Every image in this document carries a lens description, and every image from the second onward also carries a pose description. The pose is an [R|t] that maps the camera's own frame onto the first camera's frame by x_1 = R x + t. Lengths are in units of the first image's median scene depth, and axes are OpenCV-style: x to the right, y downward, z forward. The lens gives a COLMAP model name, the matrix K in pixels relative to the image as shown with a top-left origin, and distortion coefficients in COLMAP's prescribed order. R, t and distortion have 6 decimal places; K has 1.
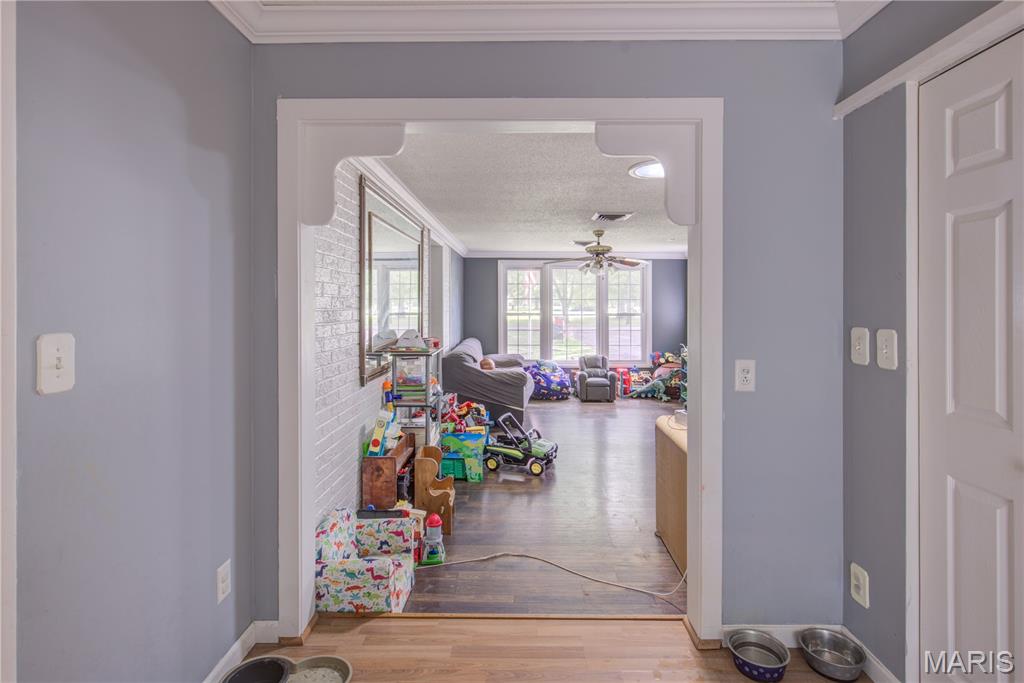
lens RADIAL K [[497.6, 0, 513.9], [0, 497.6, 307.1], [0, 0, 1]] dist [0.001023, 0.000186]
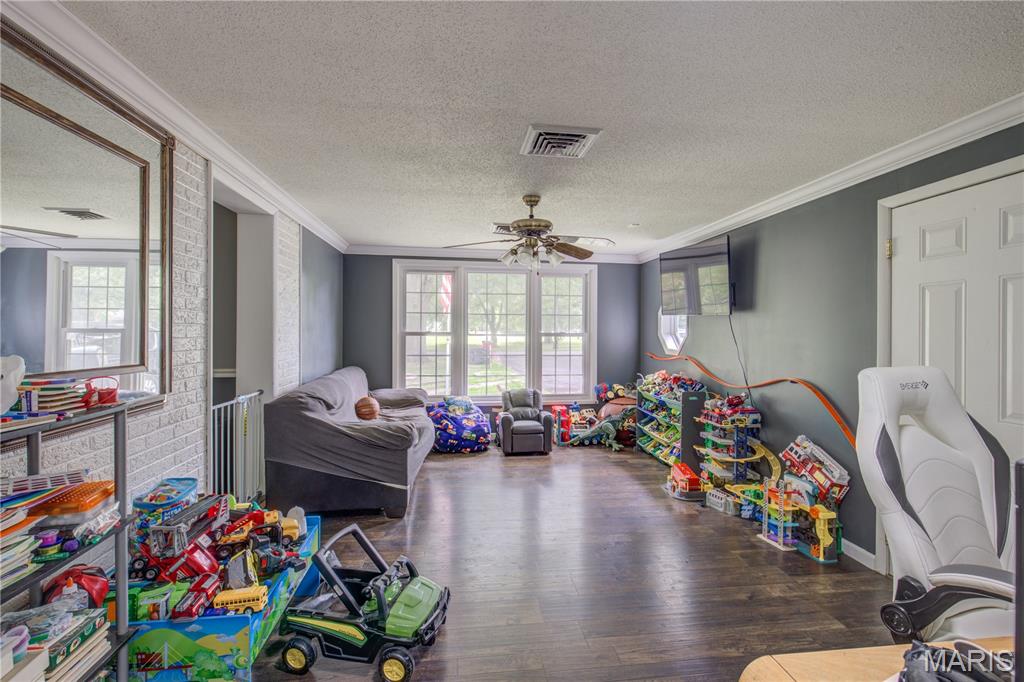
lens RADIAL K [[498.6, 0, 514.3], [0, 498.6, 330.3], [0, 0, 1]] dist [0.005357, 0.000964]
pose [[0.989575, 0.006301, 0.143884, 0.042802], [-0.005999, 0.999979, -0.002538, 0.011652], [-0.143897, 0.001648, 0.989591, 0.275940]]
